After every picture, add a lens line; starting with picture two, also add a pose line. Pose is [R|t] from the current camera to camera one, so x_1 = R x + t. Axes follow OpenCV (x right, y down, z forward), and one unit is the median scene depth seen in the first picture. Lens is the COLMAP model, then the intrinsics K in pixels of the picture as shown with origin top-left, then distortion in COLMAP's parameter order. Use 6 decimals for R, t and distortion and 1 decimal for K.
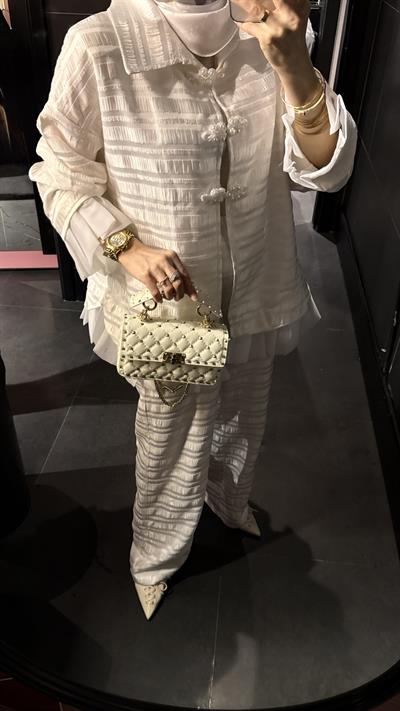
lens RADIAL K [[550.0, 0, 209.4], [0, 550.0, 356.0], [0, 0, 1]] dist [-0.007581, 0.000153]
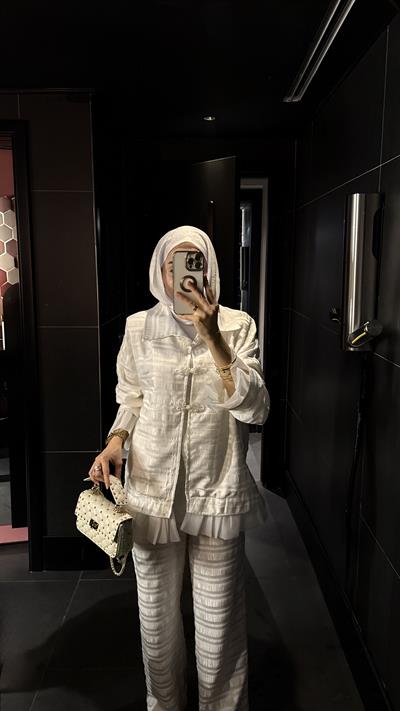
lens RADIAL K [[560.8, 0, 202.1], [0, 560.8, 370.6], [0, 0, 1]] dist [-0.103467, -0.001495]
pose [[0.994196, -0.067859, 0.083478, -0.010302], [0.098705, 0.884006, -0.456936, 0.082345], [-0.042788, 0.462524, 0.885574, -0.111970]]
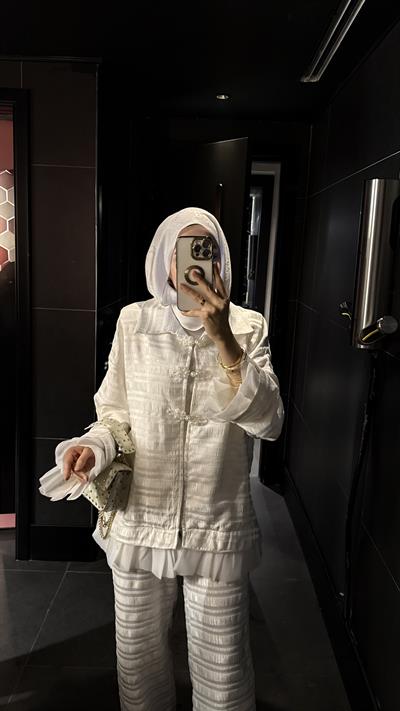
lens RADIAL K [[550.0, 0, 209.4], [0, 550.0, 356.0], [0, 0, 1]] dist [-0.007581, 0.000153]
pose [[0.994955, -0.025743, 0.096962, -0.006906], [0.067592, 0.886226, -0.458295, 0.044911], [-0.074133, 0.462536, 0.883496, -0.060405]]
